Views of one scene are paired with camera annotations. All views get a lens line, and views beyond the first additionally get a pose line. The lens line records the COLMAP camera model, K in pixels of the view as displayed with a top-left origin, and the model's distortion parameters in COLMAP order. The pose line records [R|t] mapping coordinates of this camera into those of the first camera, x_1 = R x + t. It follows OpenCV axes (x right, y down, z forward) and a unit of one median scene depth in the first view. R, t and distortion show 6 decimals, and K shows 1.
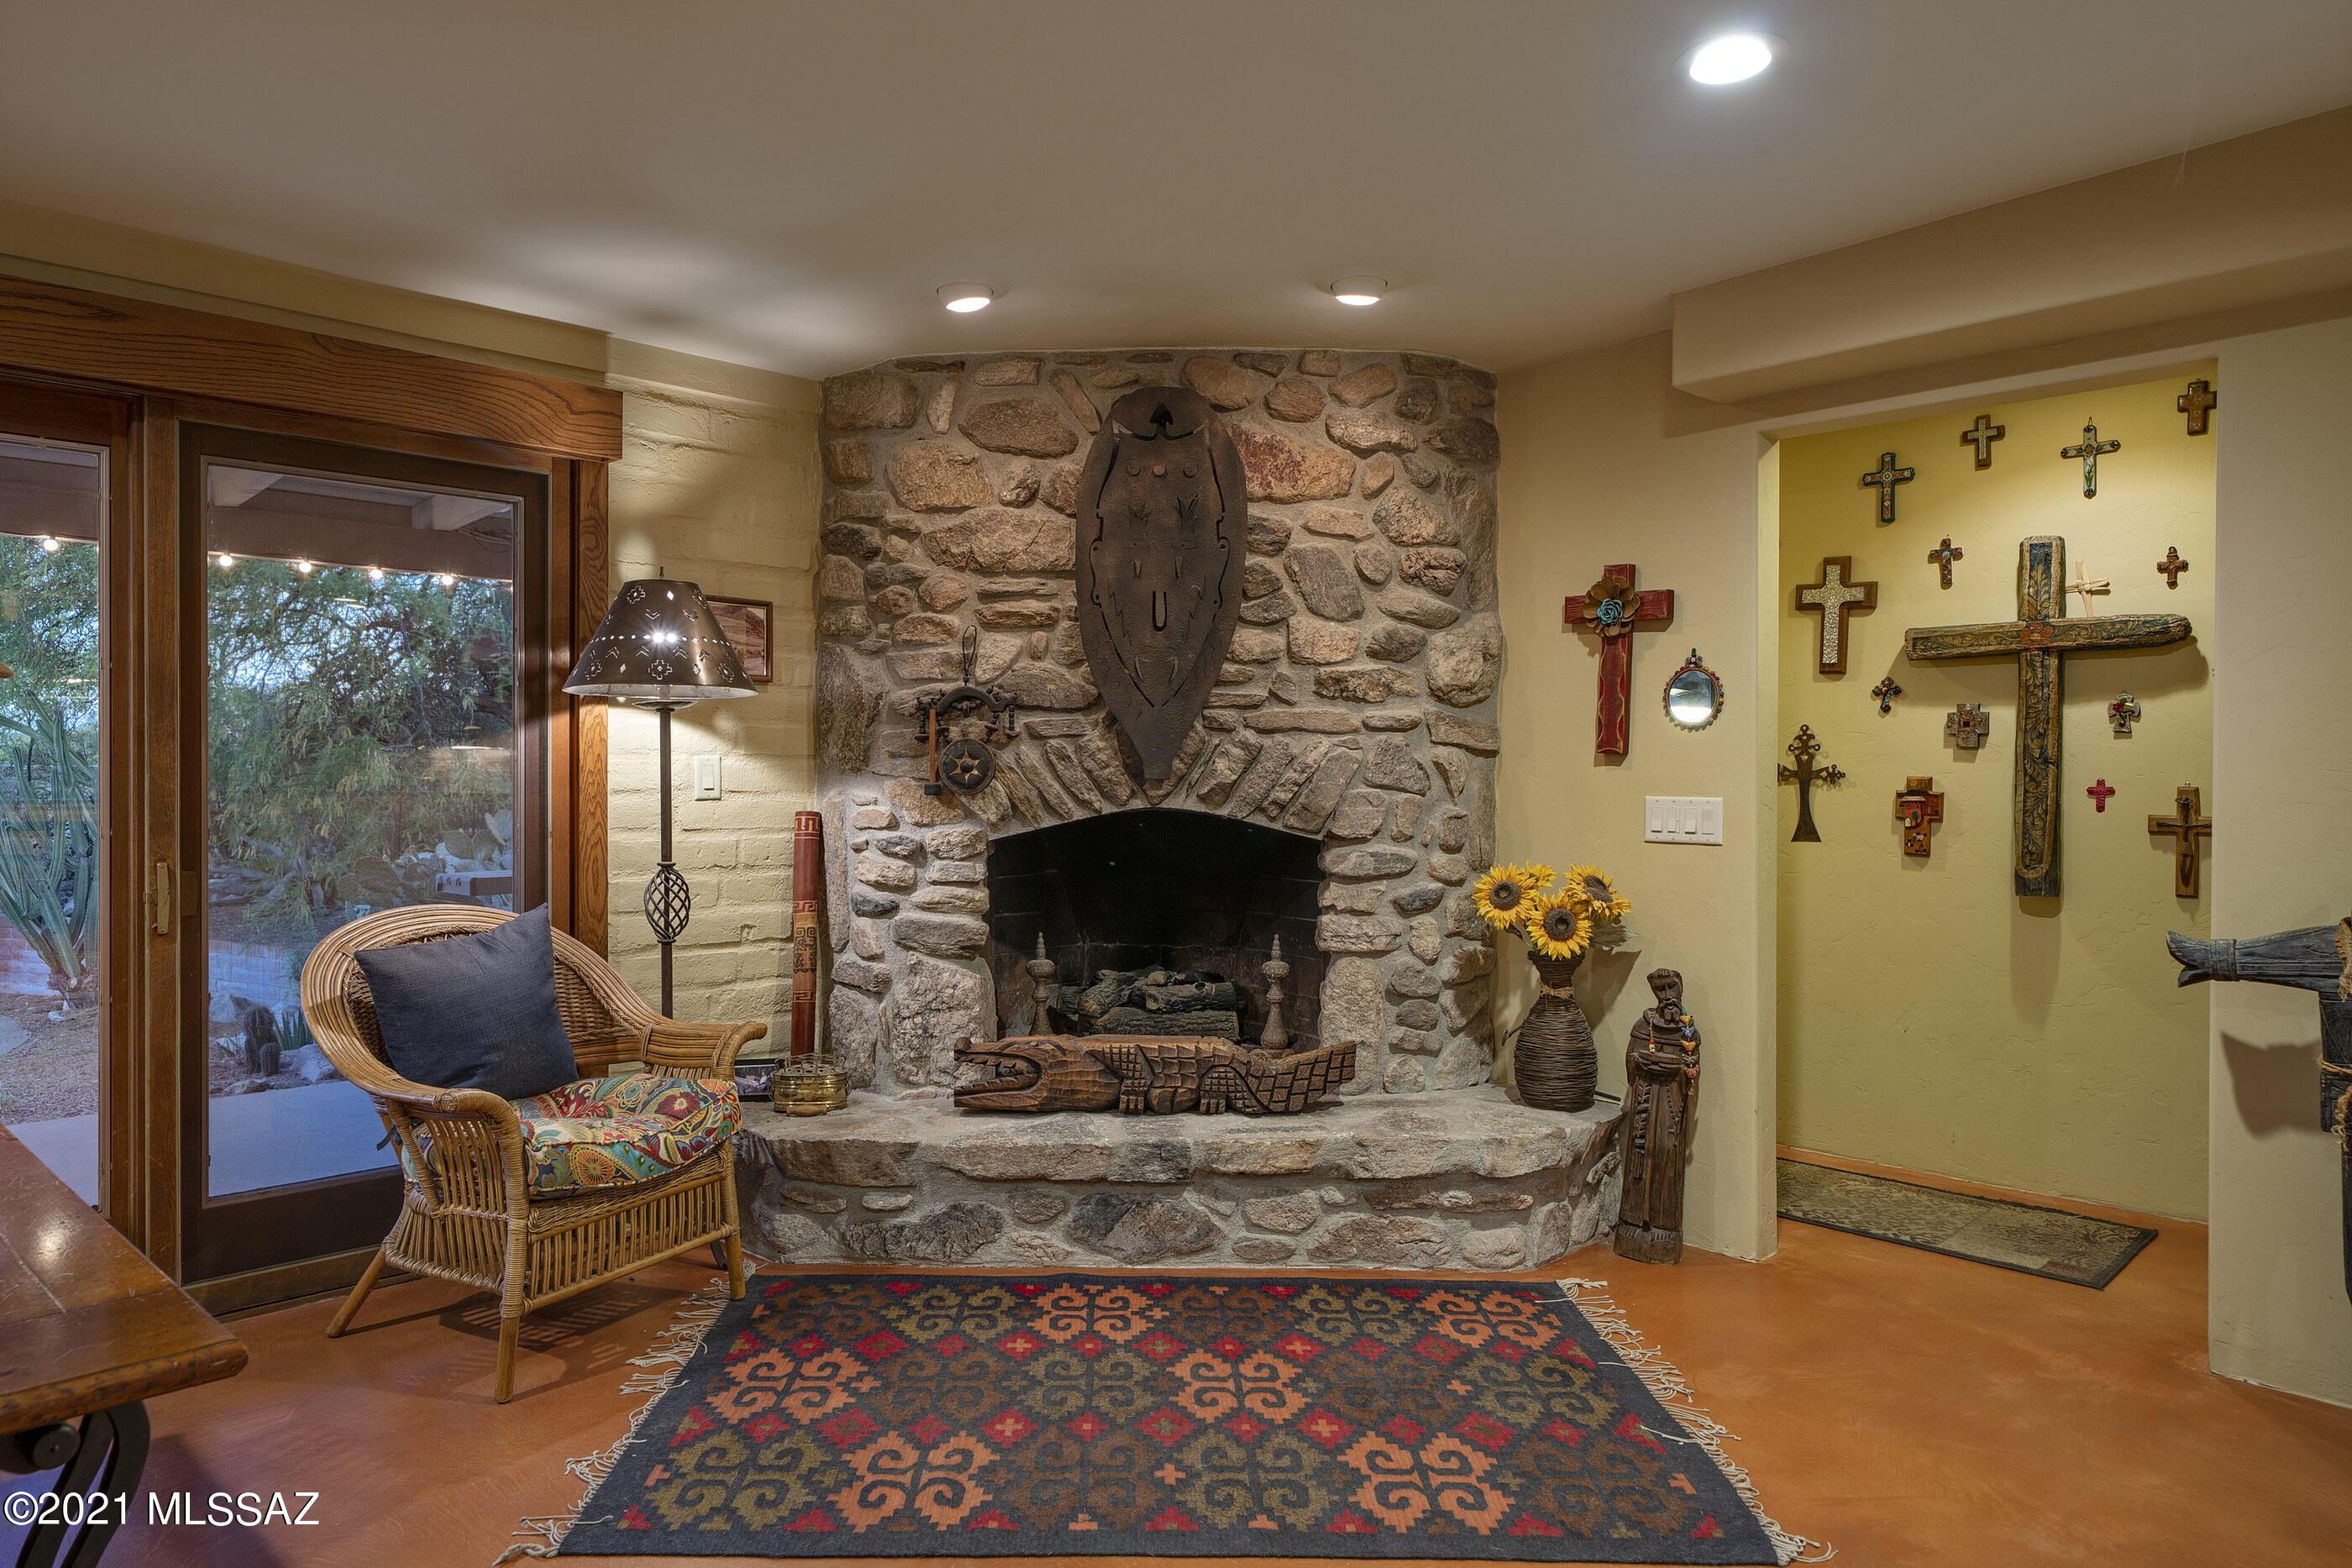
lens RADIAL K [[1509.9, 0, 1170.9], [0, 1509.9, 787.3], [0, 0, 1]] dist [-0.000402, 0.000871]
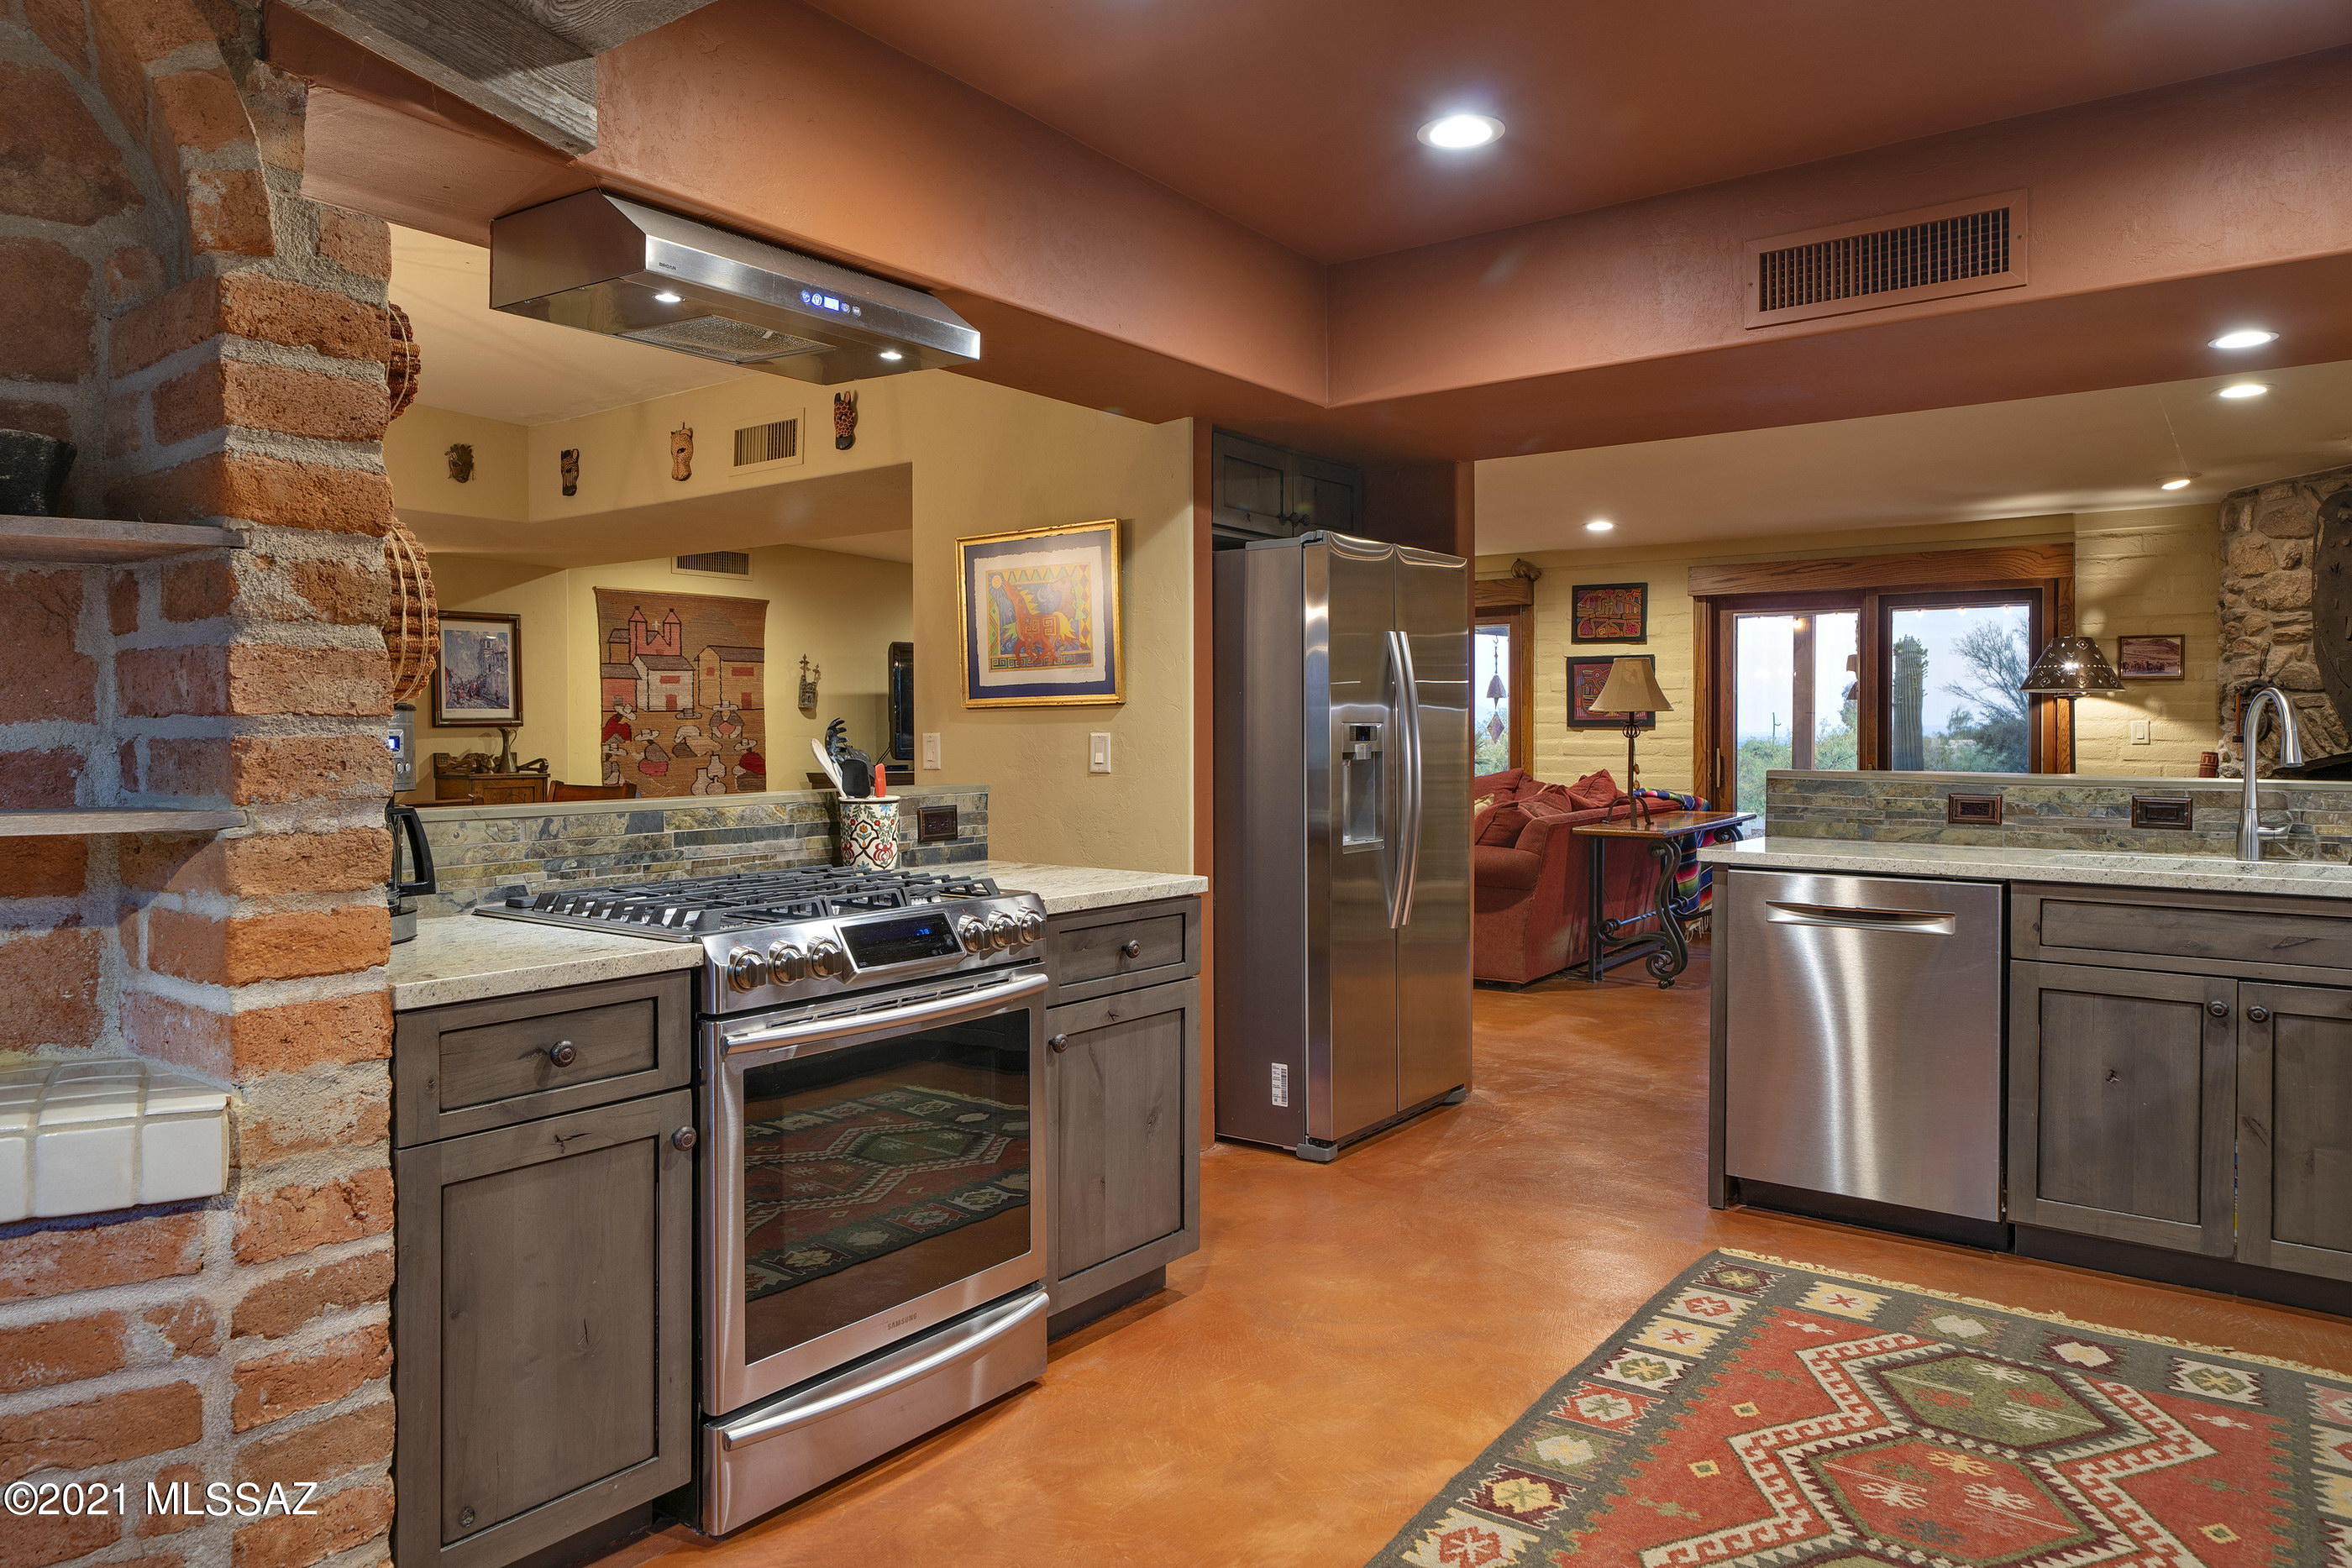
lens RADIAL K [[1509.9, 0, 1170.3], [0, 1509.9, 771.2], [0, 0, 1]] dist [-0.000402, 0.000871]
pose [[0.146095, 0.026694, -0.988910, 1.370638], [-0.003951, 0.999644, 0.026400, -0.002757], [0.989263, 0.000050, 0.146148, -0.464275]]
